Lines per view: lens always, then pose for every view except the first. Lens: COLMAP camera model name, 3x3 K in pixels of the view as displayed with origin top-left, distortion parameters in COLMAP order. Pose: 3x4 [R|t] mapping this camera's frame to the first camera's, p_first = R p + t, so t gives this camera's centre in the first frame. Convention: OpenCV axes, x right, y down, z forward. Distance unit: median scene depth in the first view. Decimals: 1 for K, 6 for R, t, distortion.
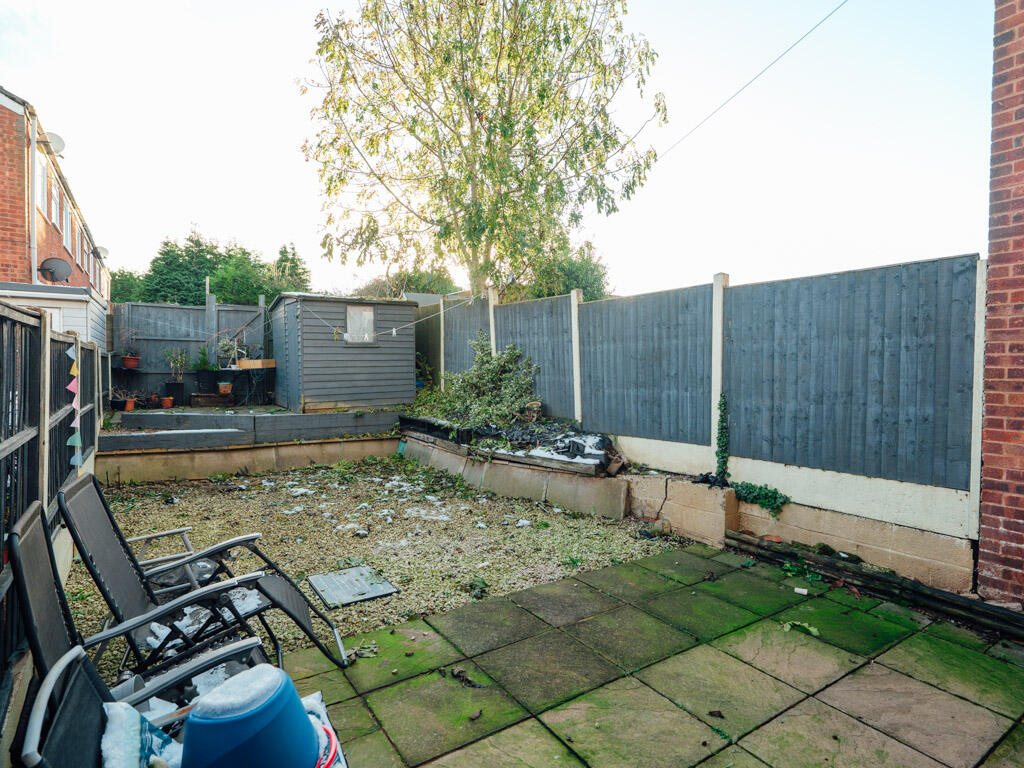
lens RADIAL K [[566.9, 0, 511.0], [0, 566.9, 398.6], [0, 0, 1]] dist [0.000785, -0.001104]
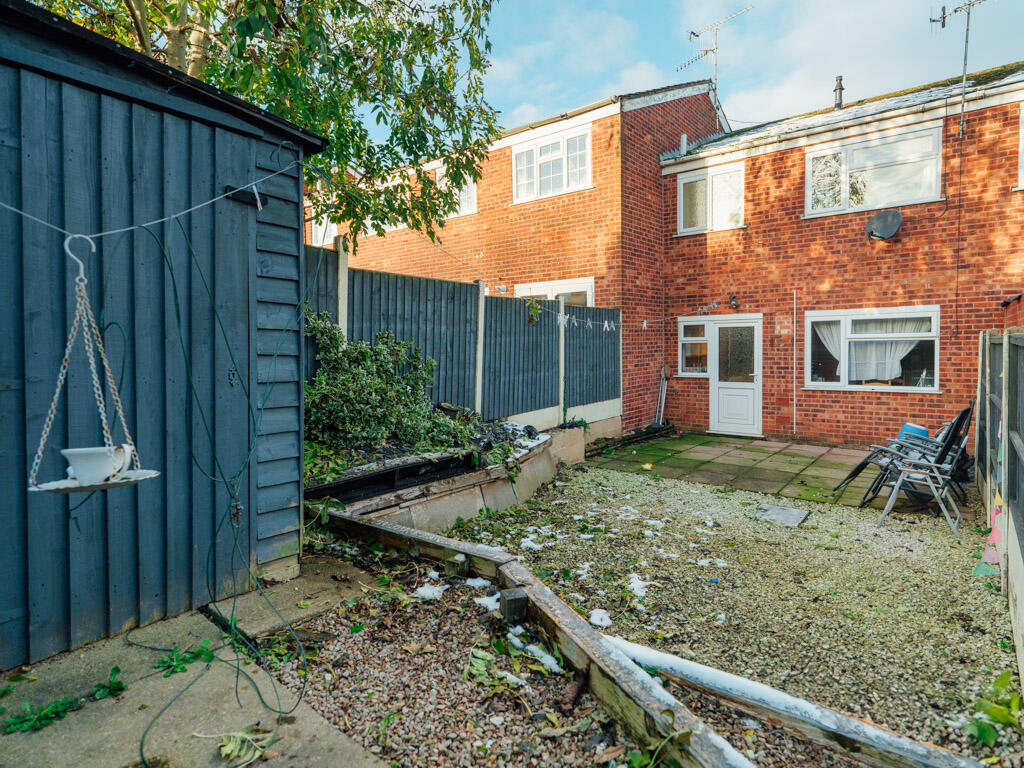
lens RADIAL K [[566.9, 0, 511.0], [0, 566.9, 398.6], [0, 0, 1]] dist [0.000785, -0.001104]
pose [[-0.339782, -0.080849, 0.937023, -1.057846], [0.066066, 0.991785, 0.109532, -0.114634], [-0.938181, 0.099123, -0.331649, 1.633483]]
